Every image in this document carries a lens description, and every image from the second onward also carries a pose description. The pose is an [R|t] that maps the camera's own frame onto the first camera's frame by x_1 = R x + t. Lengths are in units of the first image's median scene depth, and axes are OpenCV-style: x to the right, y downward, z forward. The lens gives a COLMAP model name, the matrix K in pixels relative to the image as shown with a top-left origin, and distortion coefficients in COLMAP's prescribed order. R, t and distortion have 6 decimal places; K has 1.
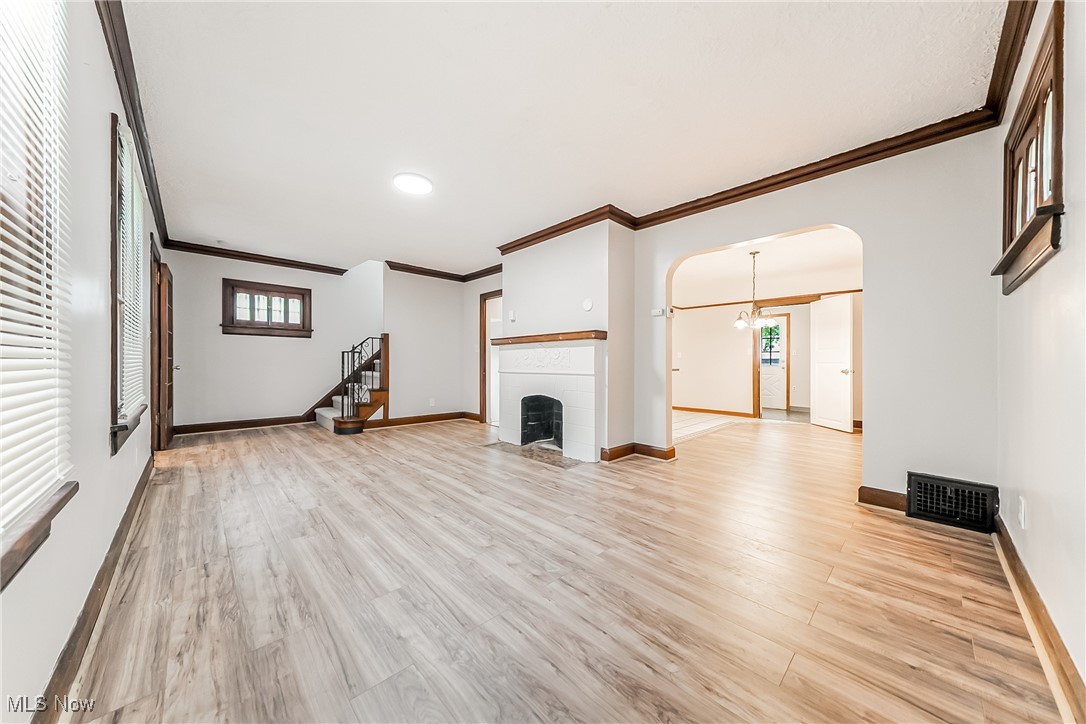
lens RADIAL K [[372.7, 0, 551.1], [0, 372.7, 362.2], [0, 0, 1]] dist [-0.000621, -0.000065]
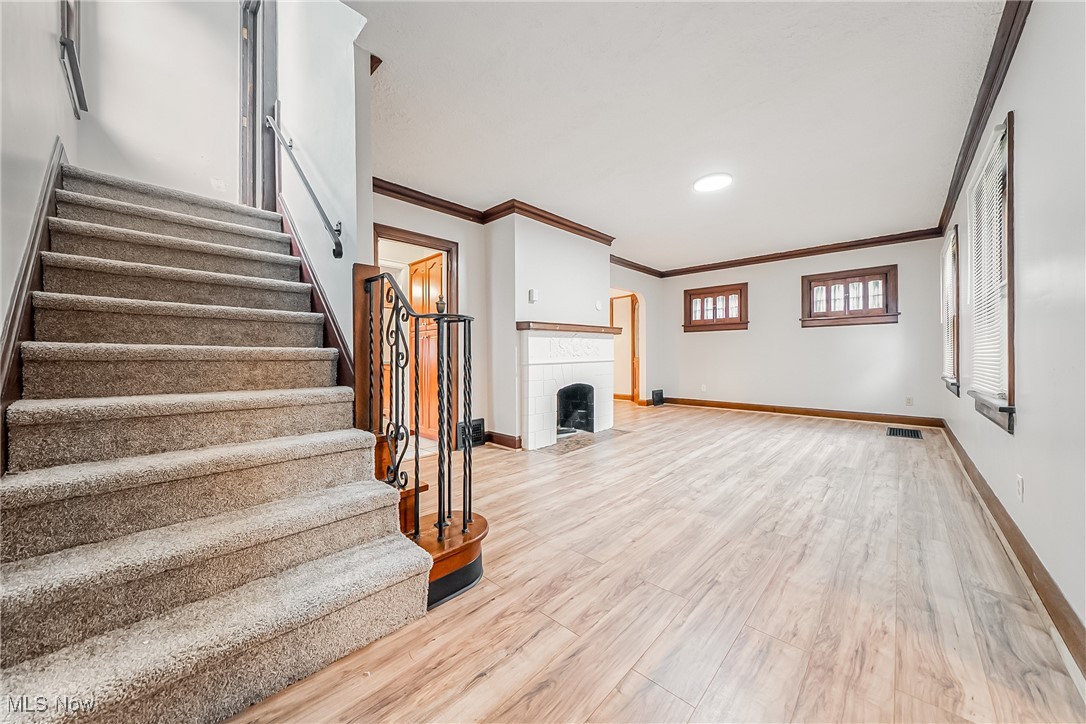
lens RADIAL K [[374.5, 0, 540.5], [0, 374.5, 353.7], [0, 0, 1]] dist [-0.000232, -0.000055]
pose [[-0.042465, -0.002292, 0.999095, -1.303512], [0.000807, 0.999997, 0.002328, 0.003050], [-0.999098, 0.000905, -0.042463, 1.412415]]
